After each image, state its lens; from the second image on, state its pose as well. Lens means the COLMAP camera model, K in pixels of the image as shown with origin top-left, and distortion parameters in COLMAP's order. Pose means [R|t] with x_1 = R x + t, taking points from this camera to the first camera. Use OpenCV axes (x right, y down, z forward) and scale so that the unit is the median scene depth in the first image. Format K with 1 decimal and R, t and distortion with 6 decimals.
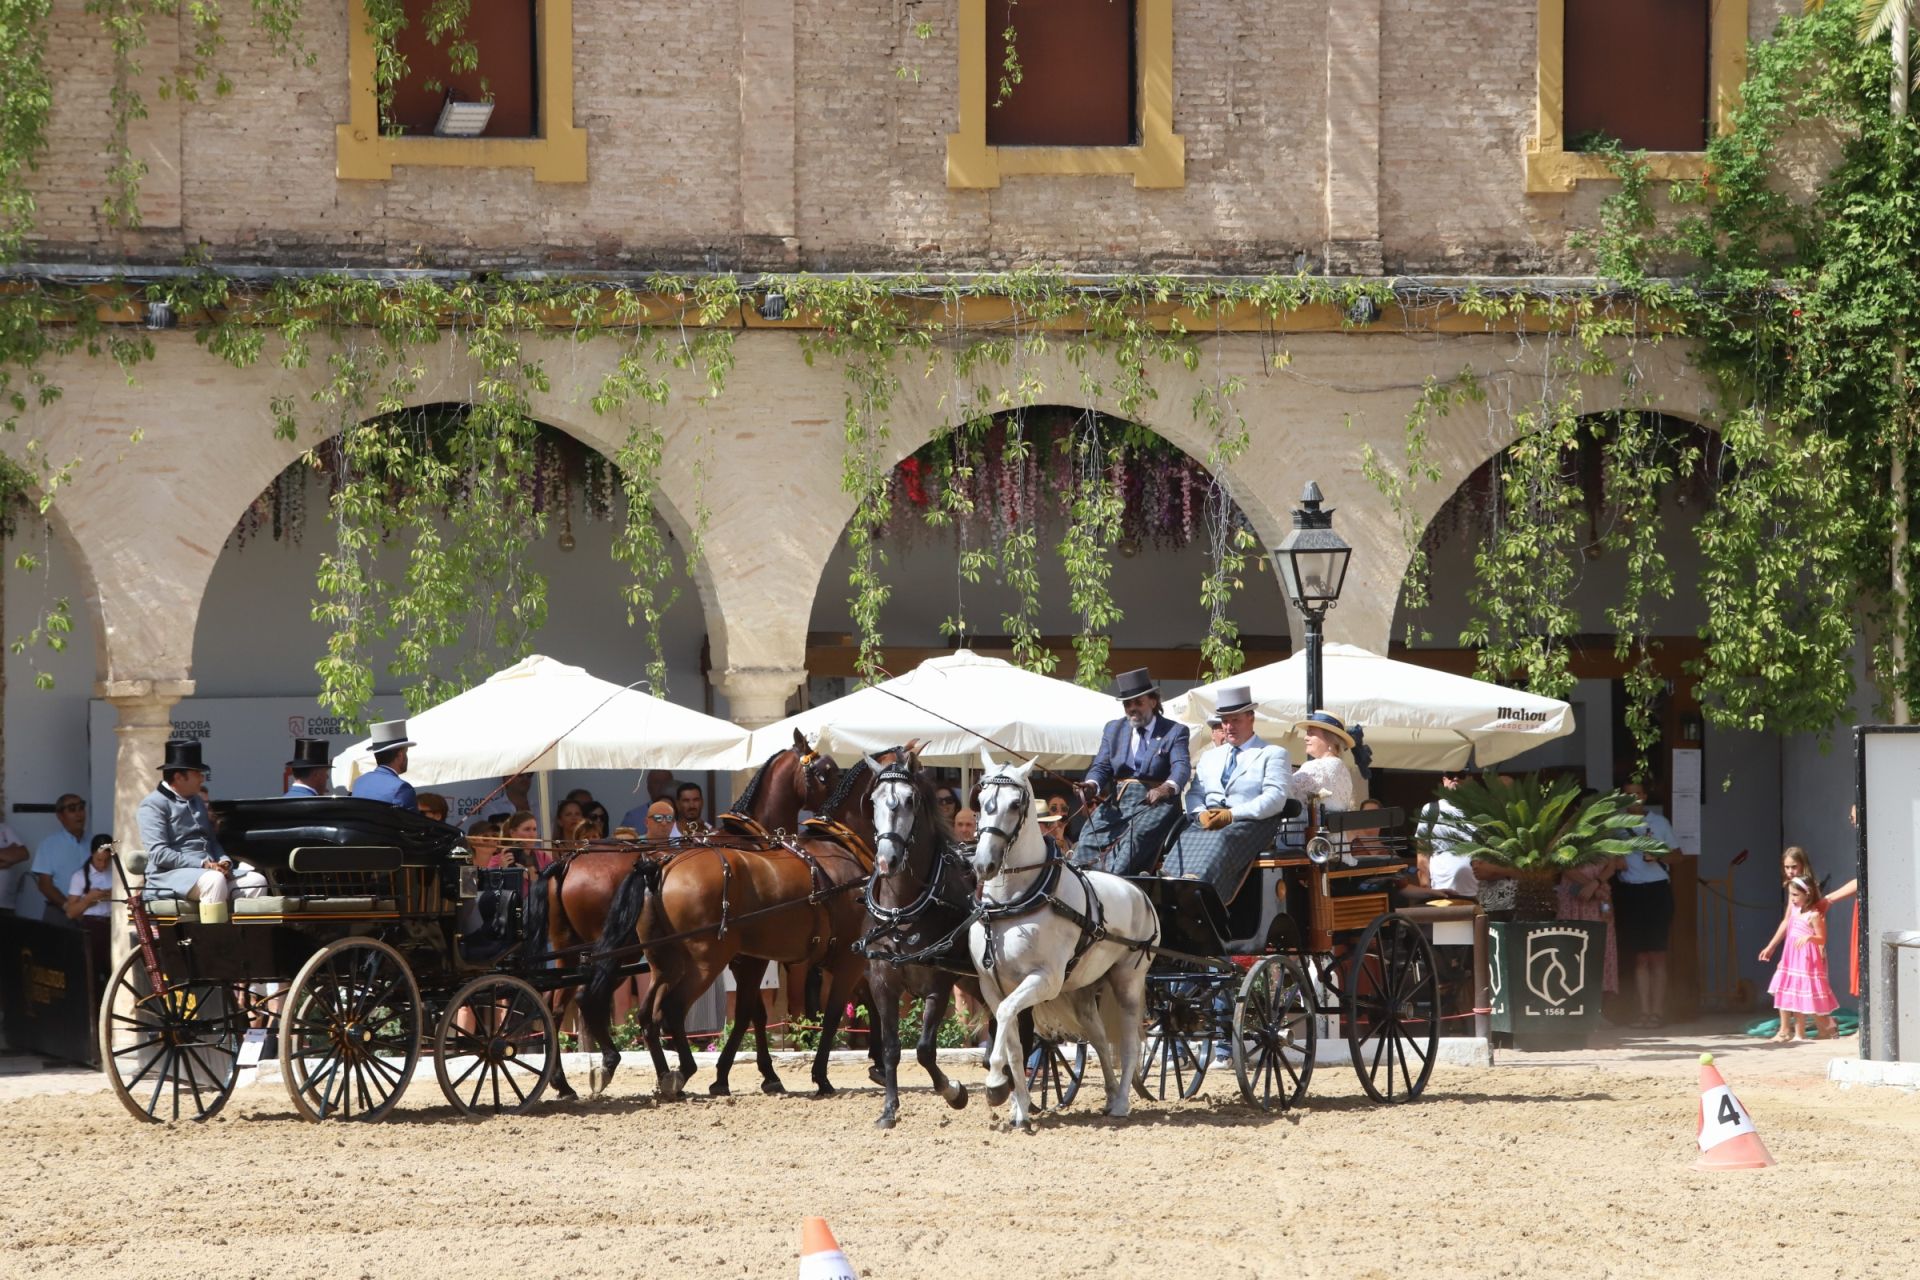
lens RADIAL K [[8021.3, 0, 950.5], [0, 8021.3, 613.1], [0, 0, 1]] dist [0.938926, 0.000000]
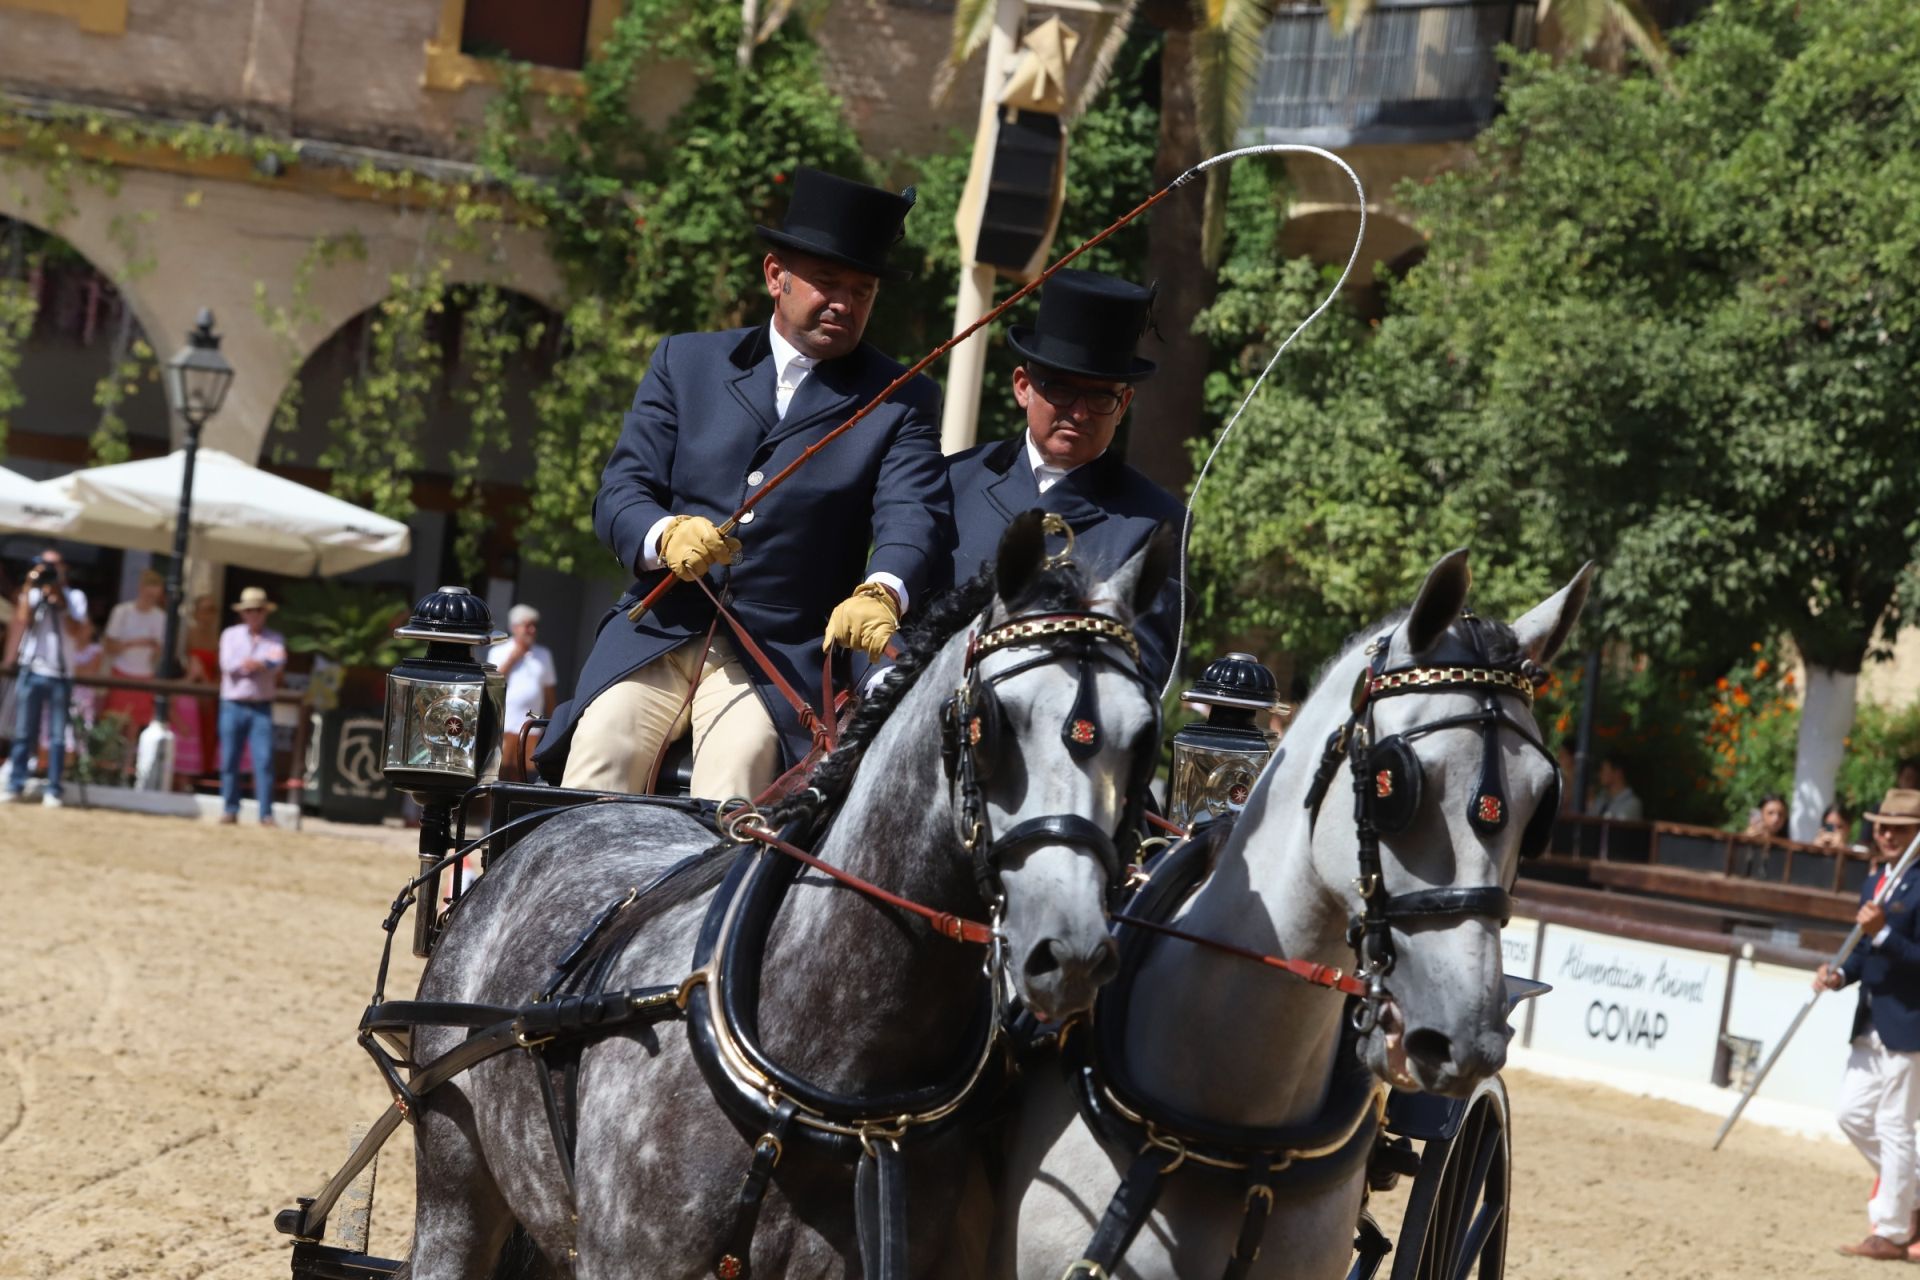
lens RADIAL K [[8021.3, 0, 1023.6], [0, 8021.3, 628.7], [0, 0, 1]] dist [0.938926, 0.000000]
pose [[0.980966, 0.124307, 0.149179, -0.007596], [-0.127201, 0.991827, 0.009982, 0.002581], [-0.146719, -0.028768, 0.988760, -0.161367]]
